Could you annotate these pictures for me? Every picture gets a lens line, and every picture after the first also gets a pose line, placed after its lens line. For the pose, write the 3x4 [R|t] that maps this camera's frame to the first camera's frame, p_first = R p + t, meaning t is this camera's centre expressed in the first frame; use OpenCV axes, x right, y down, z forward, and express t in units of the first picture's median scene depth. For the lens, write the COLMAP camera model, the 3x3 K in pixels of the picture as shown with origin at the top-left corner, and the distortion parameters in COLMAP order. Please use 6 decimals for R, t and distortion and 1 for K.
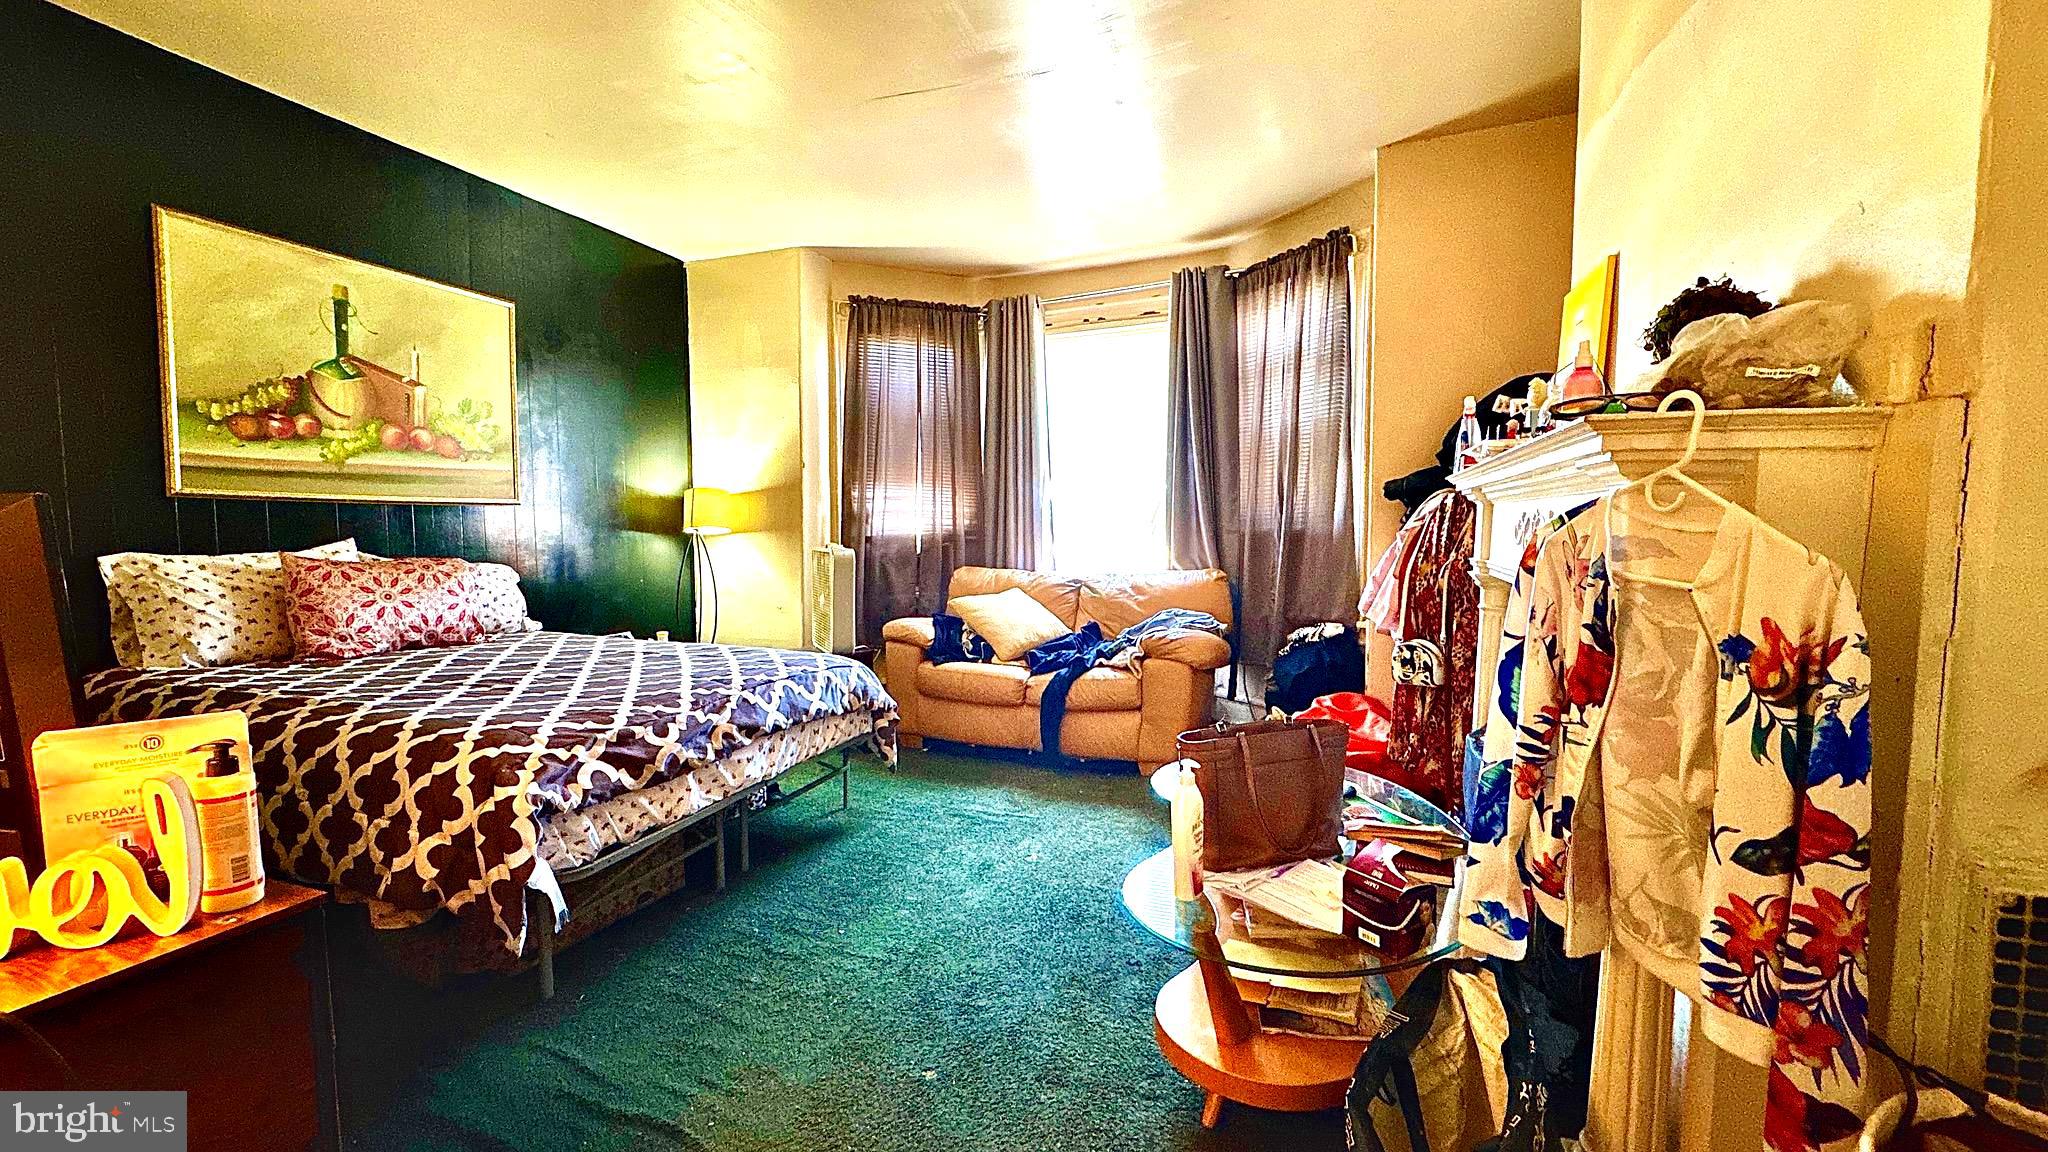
lens RADIAL K [[804.8, 0, 1025.5], [0, 804.8, 576.5], [0, 0, 1]] dist [0.004421, 0.000065]
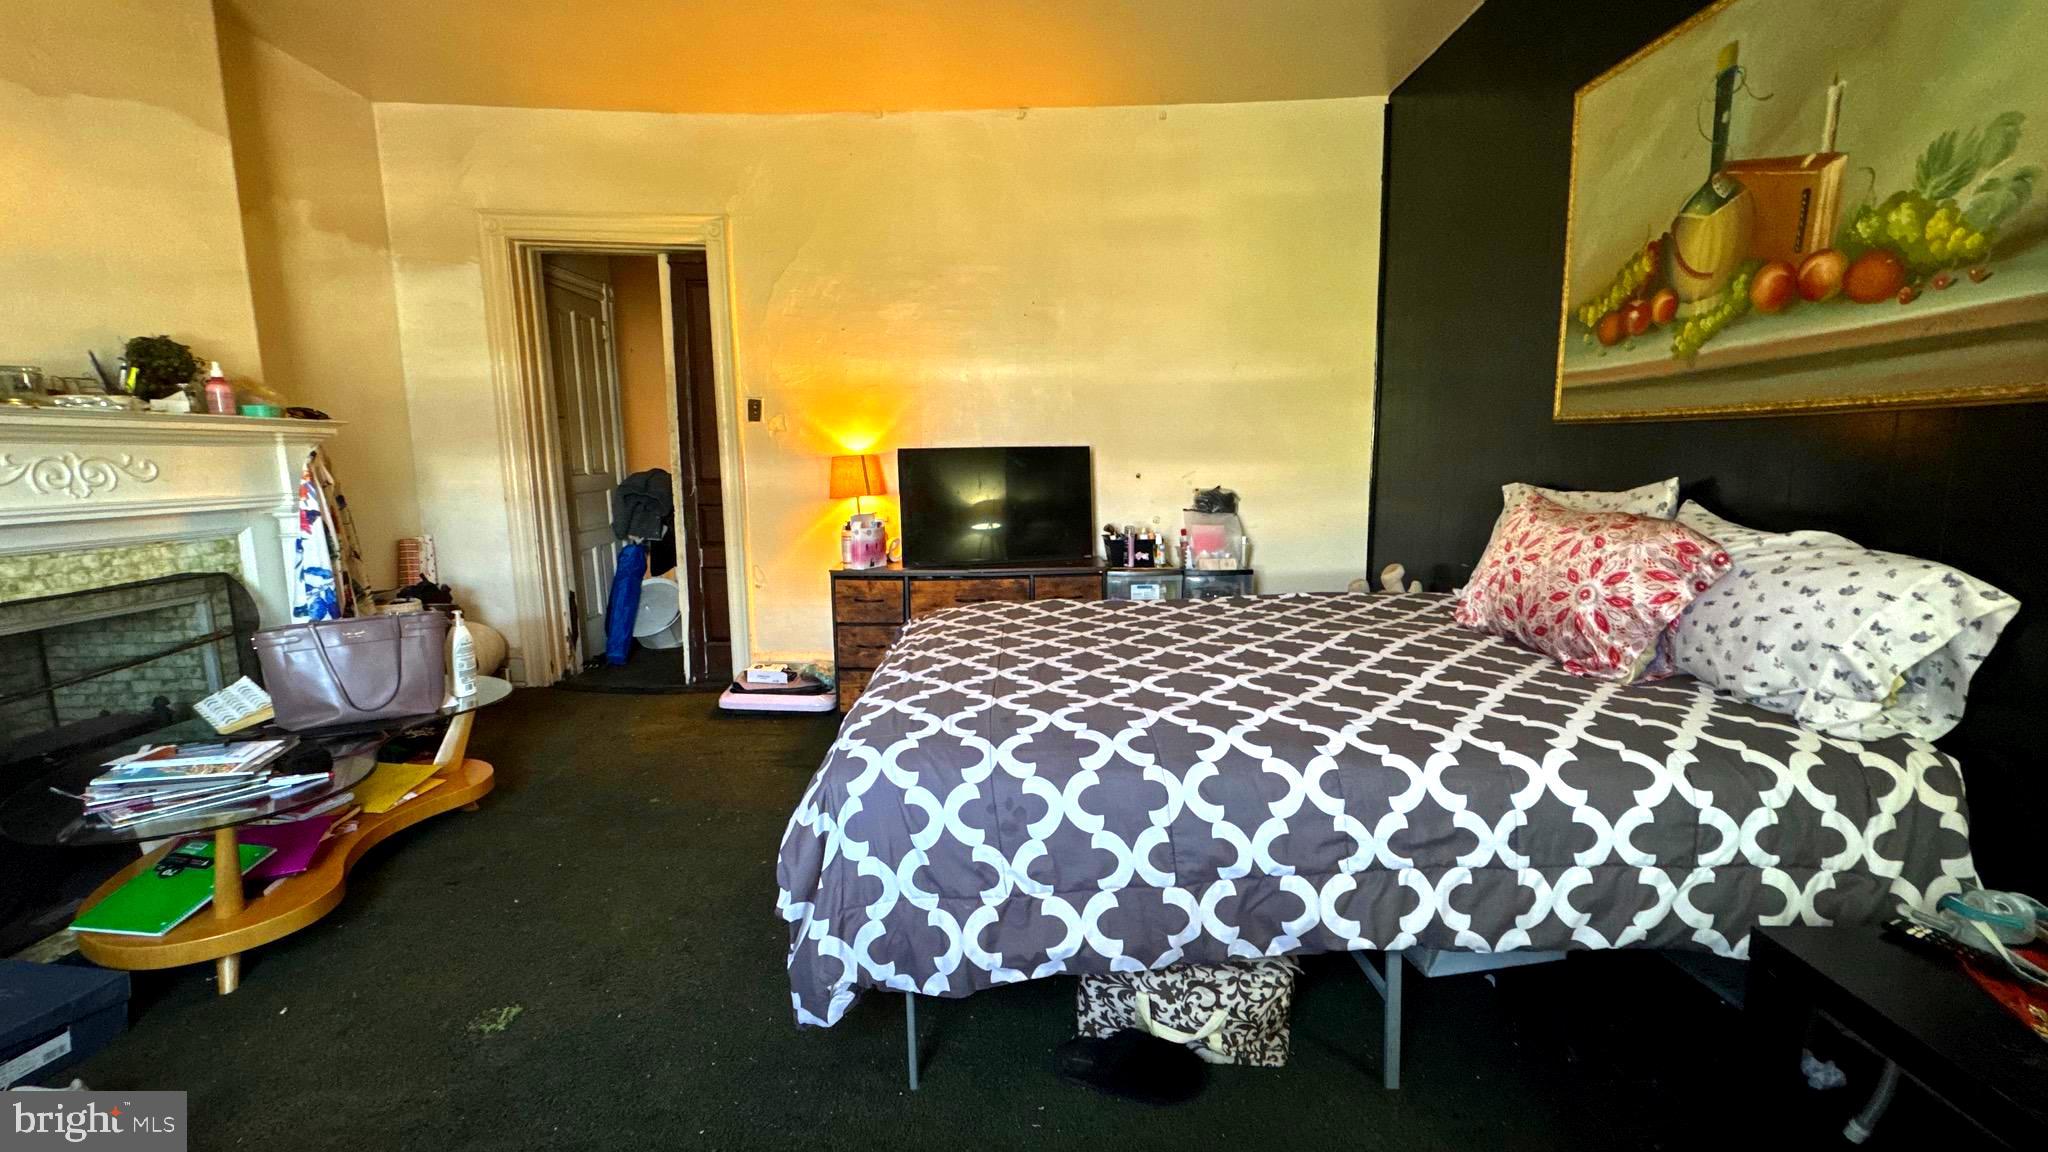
lens RADIAL K [[804.8, 0, 1024.9], [0, 804.8, 568.6], [0, 0, 1]] dist [0.004421, 0.000065]
pose [[-0.934811, 0.049377, -0.351696, -0.145209], [-0.025844, 0.978204, 0.206033, -0.095975], [0.354203, 0.201691, -0.913160, 1.431002]]
